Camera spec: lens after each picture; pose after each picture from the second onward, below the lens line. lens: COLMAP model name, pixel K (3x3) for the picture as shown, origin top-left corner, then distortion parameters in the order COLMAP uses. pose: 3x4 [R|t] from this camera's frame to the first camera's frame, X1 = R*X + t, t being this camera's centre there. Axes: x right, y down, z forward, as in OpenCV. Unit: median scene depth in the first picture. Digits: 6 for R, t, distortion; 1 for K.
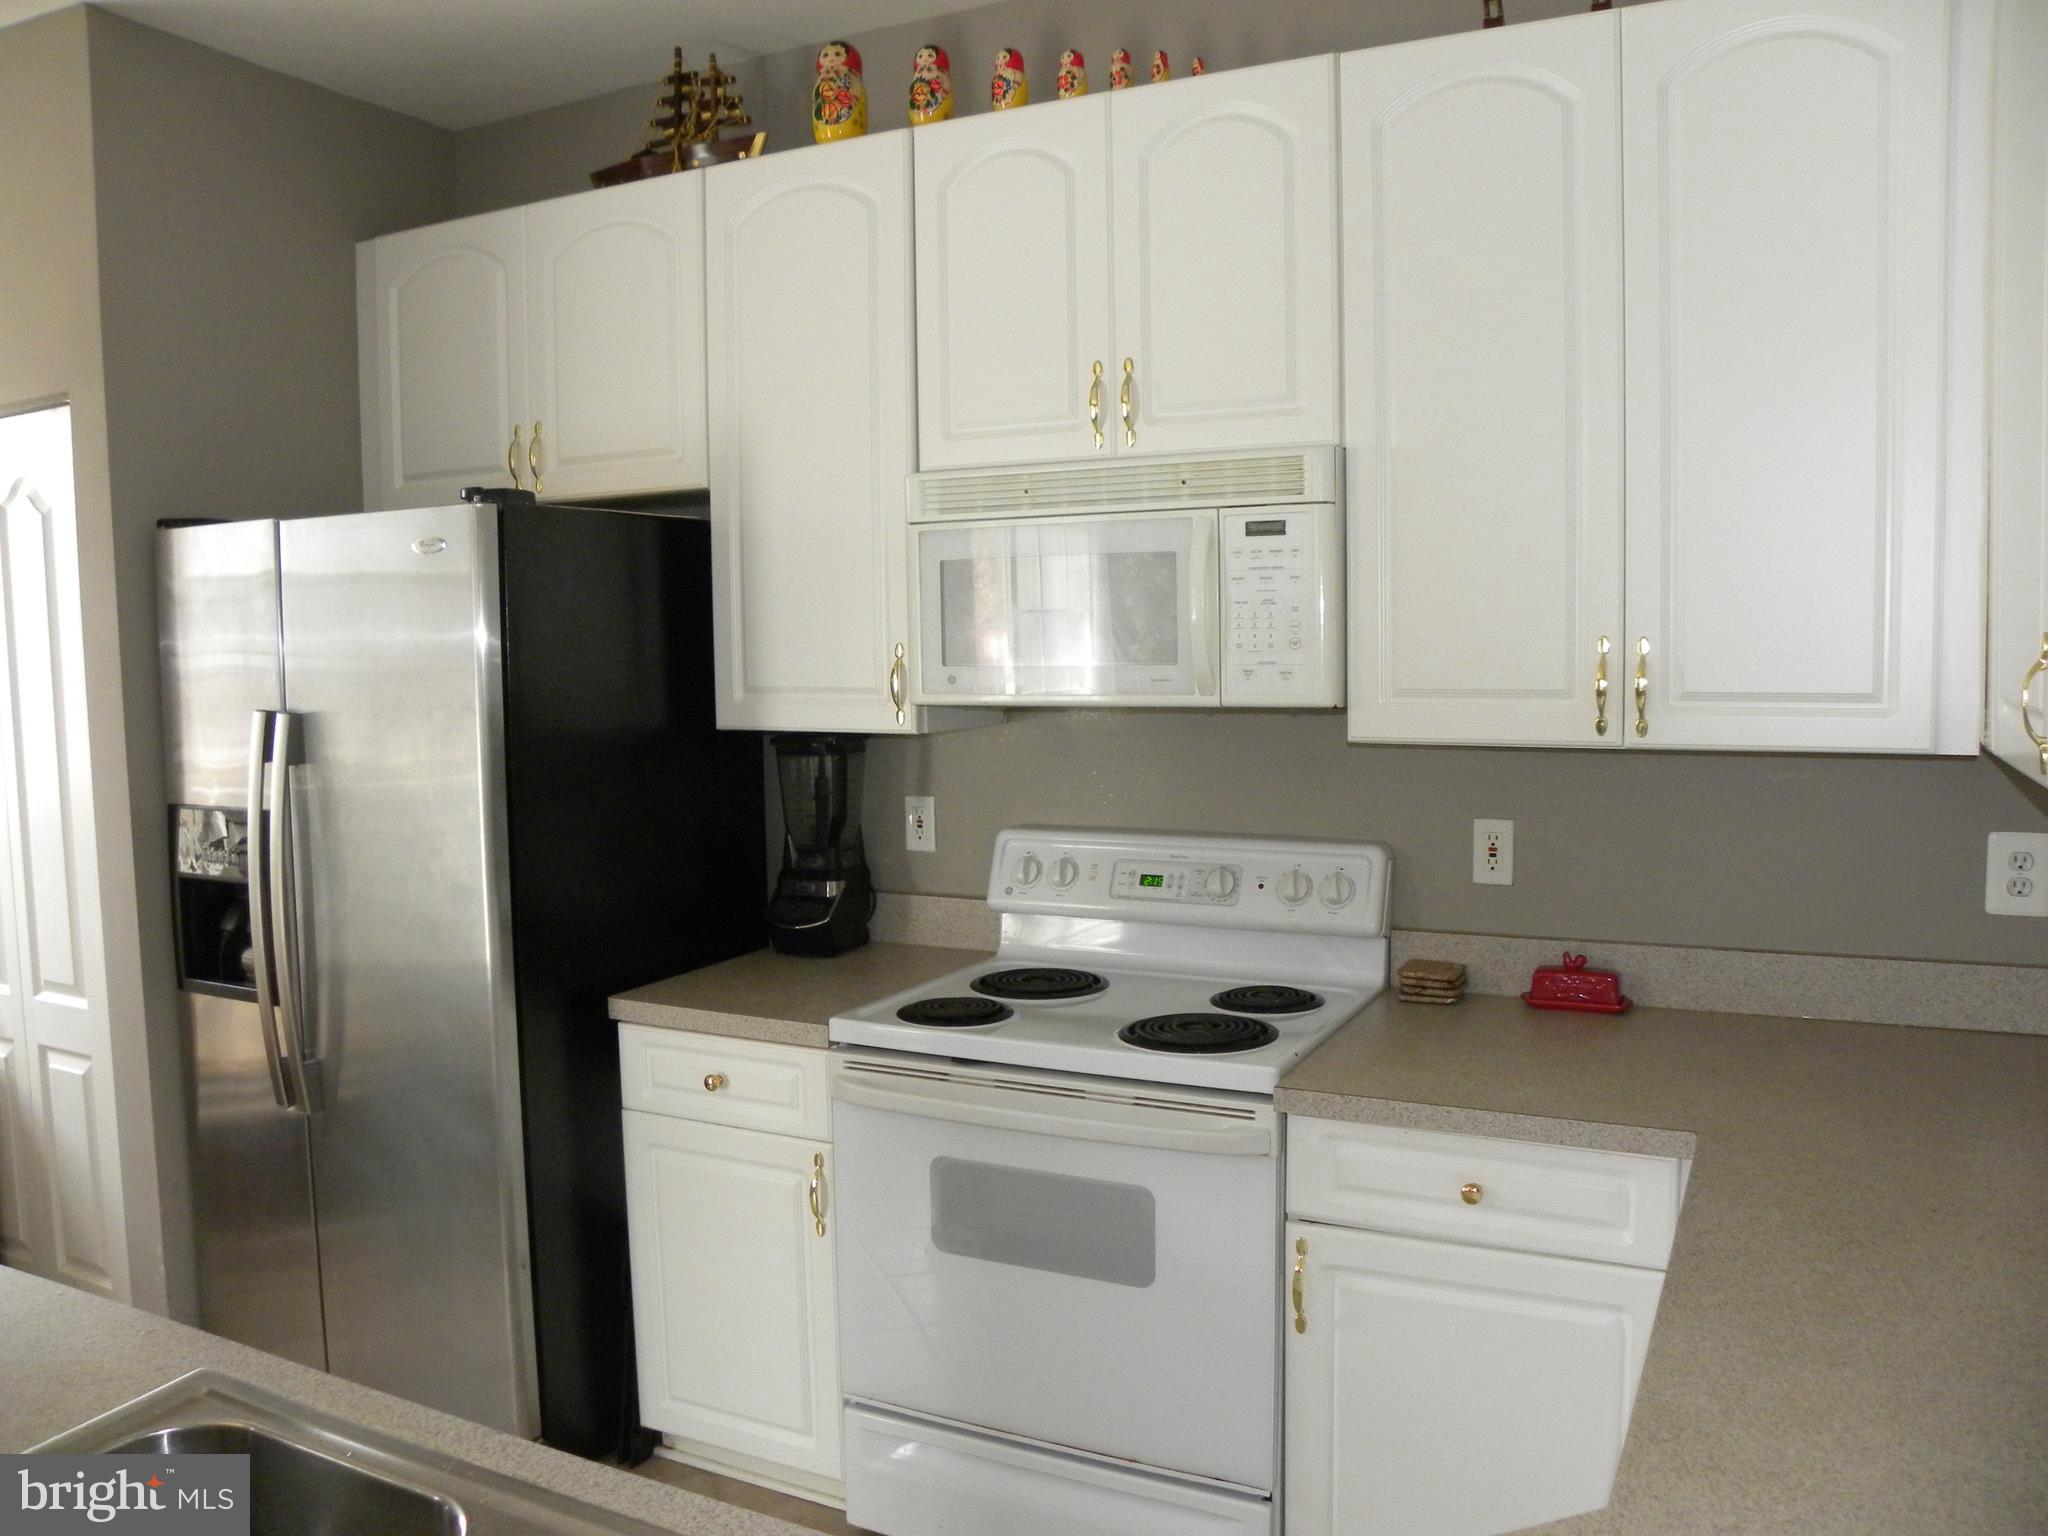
lens RADIAL K [[1552.4, 0, 1032.2], [0, 1552.4, 757.0], [0, 0, 1]] dist [-0.104588, 0.004980]
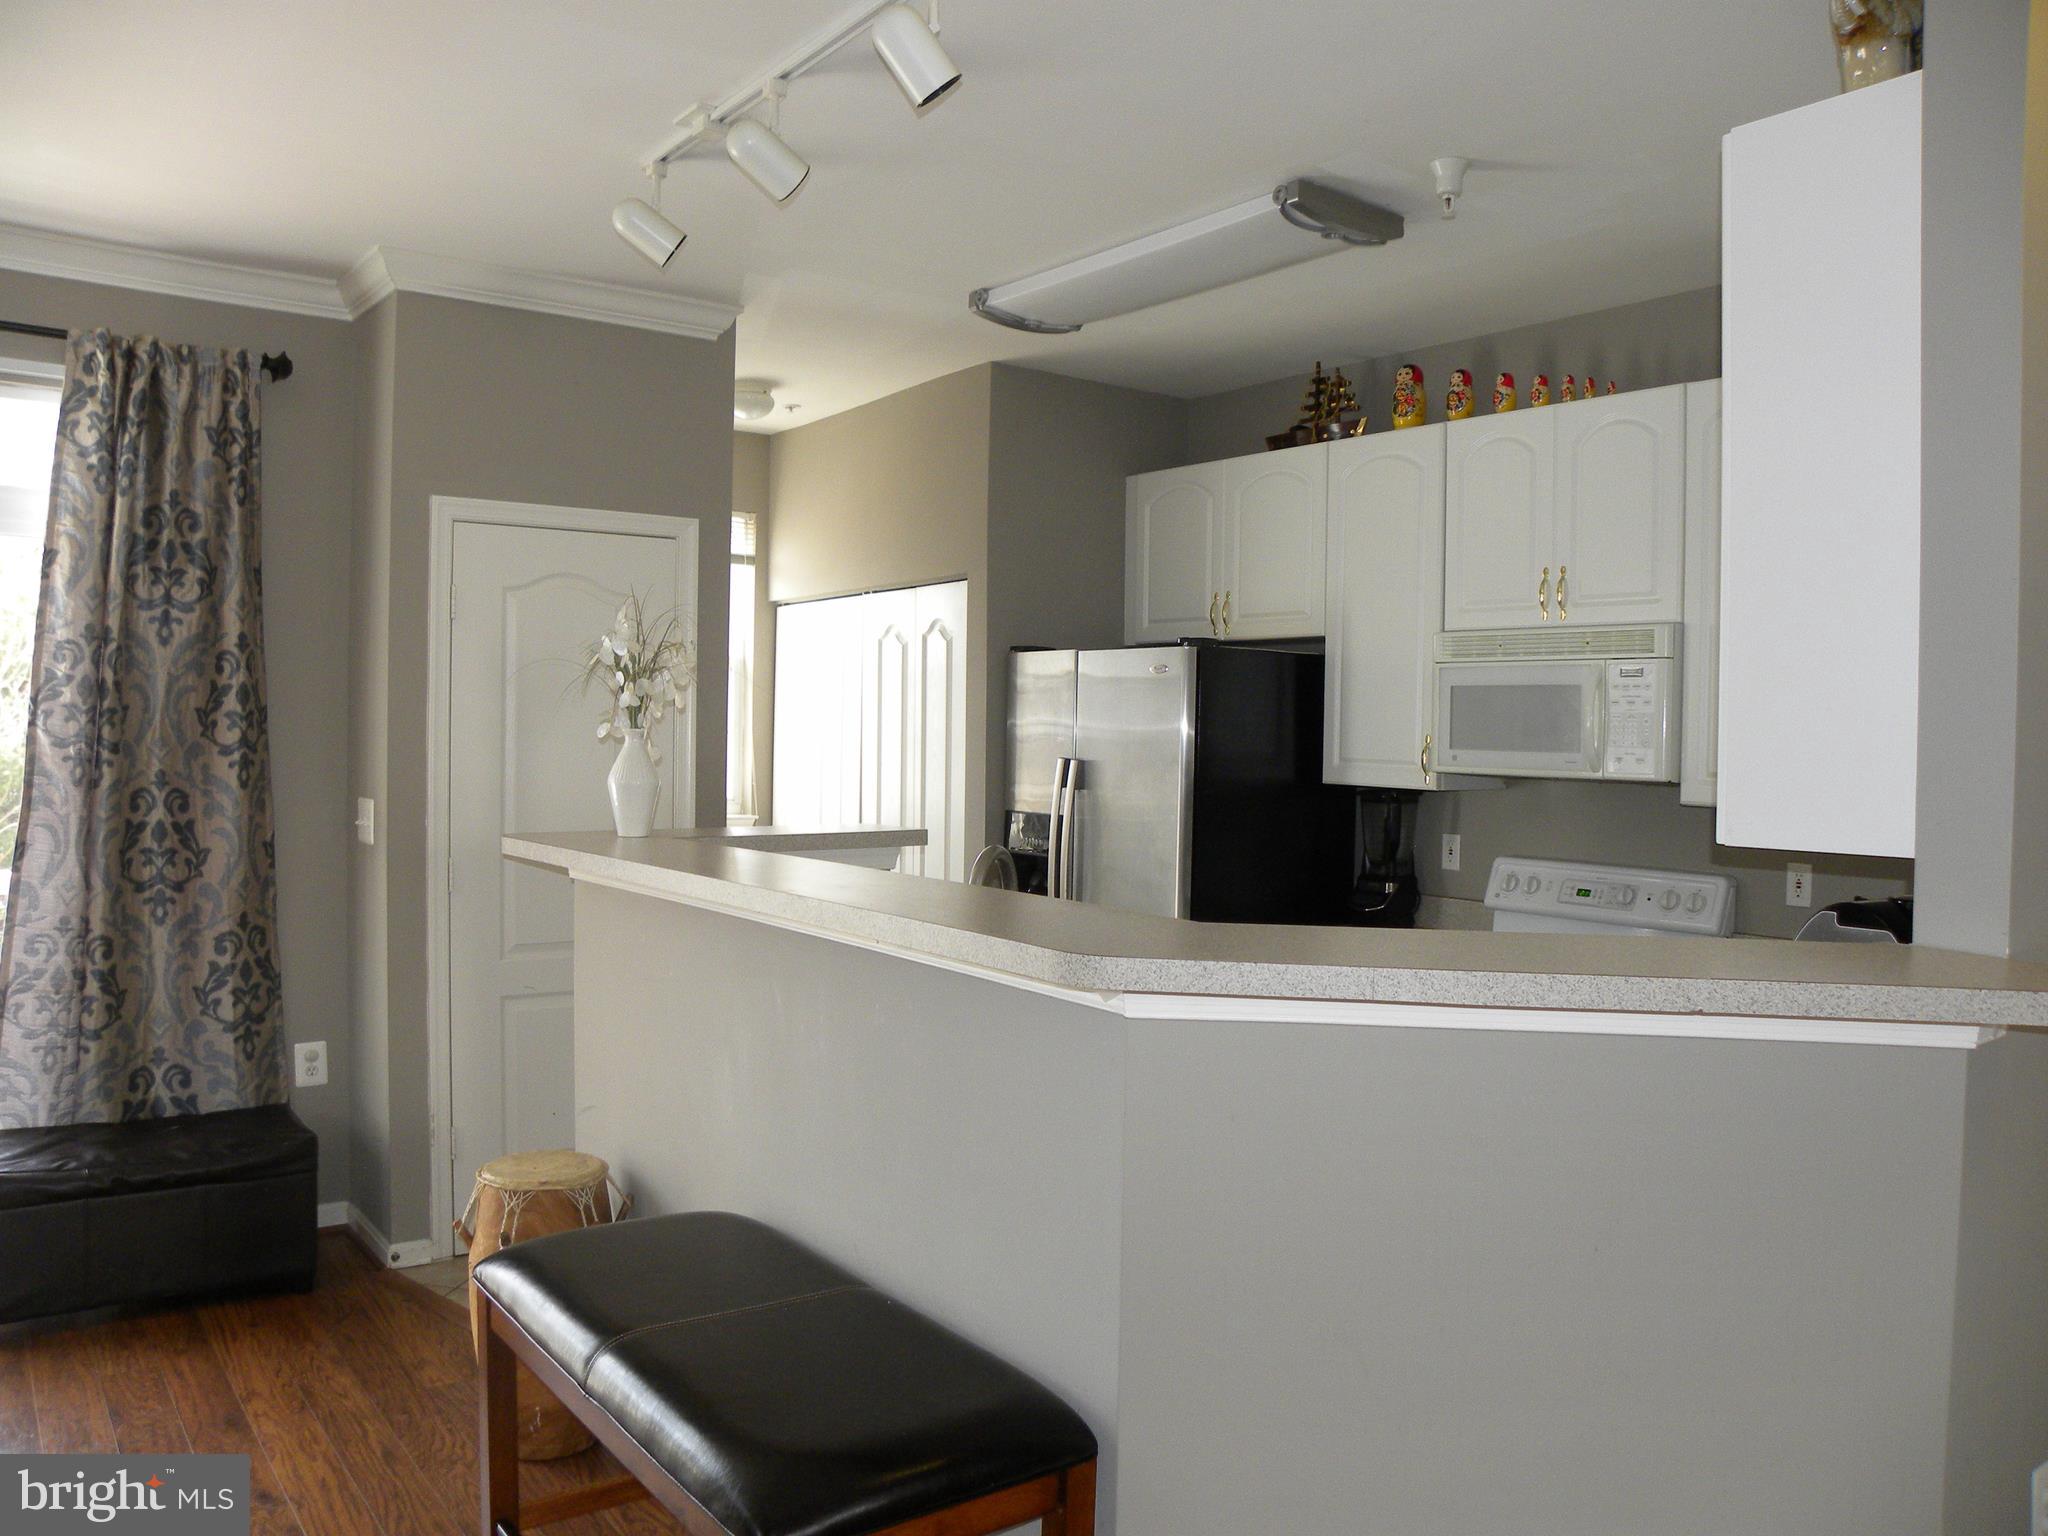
lens RADIAL K [[1552.4, 0, 1024.0], [0, 1552.4, 770.8], [0, 0, 1]] dist [-0.104588, 0.004980]
pose [[0.890508, 0.045309, -0.452706, 0.264544], [-0.066903, 0.997253, -0.031794, 0.043917], [0.450022, 0.058600, 0.891093, -0.620832]]
